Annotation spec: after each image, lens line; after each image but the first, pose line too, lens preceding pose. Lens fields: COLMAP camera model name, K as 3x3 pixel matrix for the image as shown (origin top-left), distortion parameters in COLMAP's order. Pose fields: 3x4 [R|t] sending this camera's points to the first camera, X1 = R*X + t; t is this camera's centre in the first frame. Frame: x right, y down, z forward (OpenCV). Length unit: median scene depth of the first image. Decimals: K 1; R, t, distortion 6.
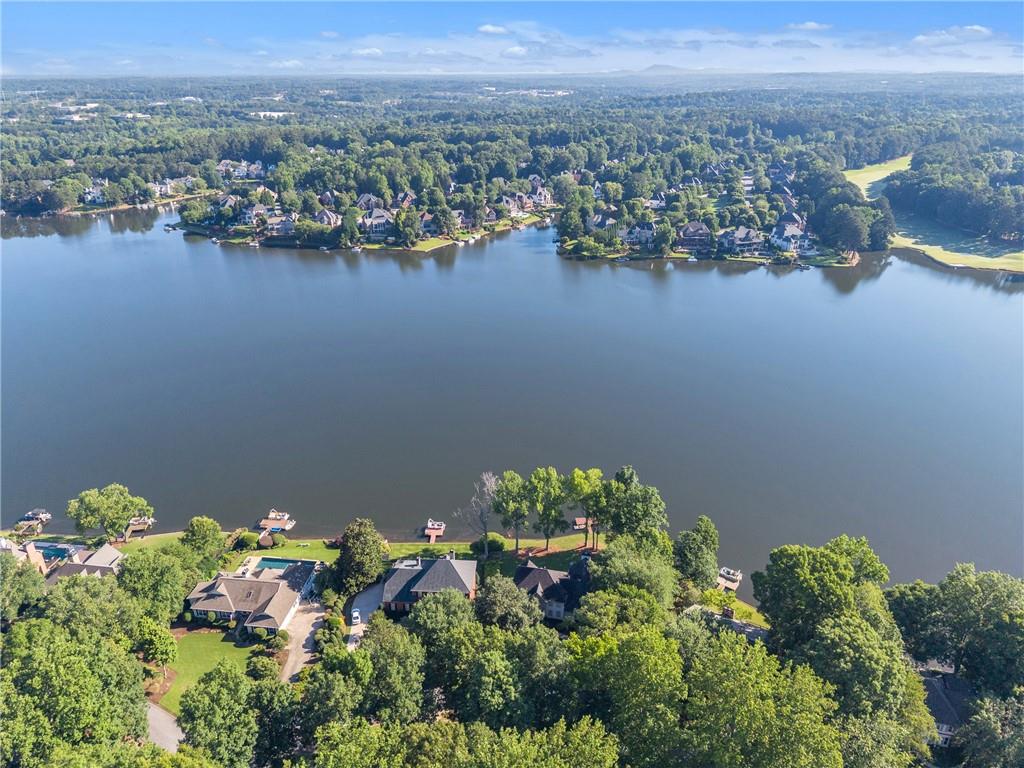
lens RADIAL K [[698.1, 0, 512.0], [0, 698.1, 384.0], [0, 0, 1]] dist [-0.006541, -0.004561]
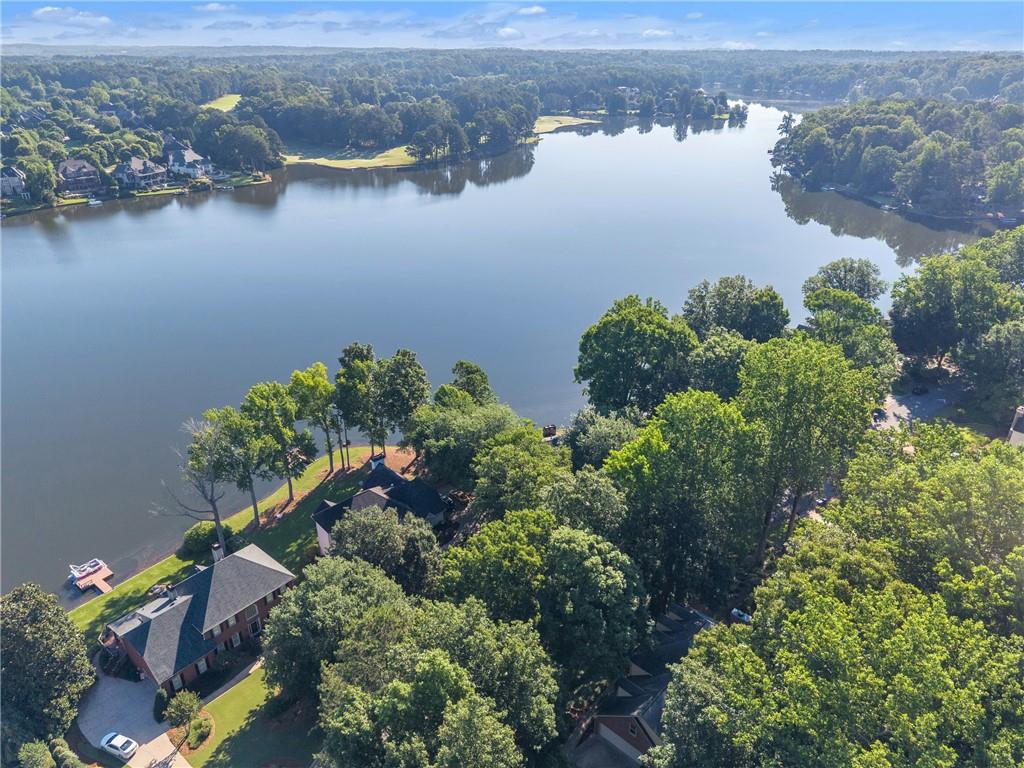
lens RADIAL K [[698.1, 0, 512.0], [0, 698.1, 384.0], [0, 0, 1]] dist [-0.006541, -0.004561]
pose [[0.575842, -0.341608, 0.742772, -0.125331], [0.332511, 0.927844, 0.168942, 0.037553], [-0.746888, 0.149696, 0.647880, 0.160374]]
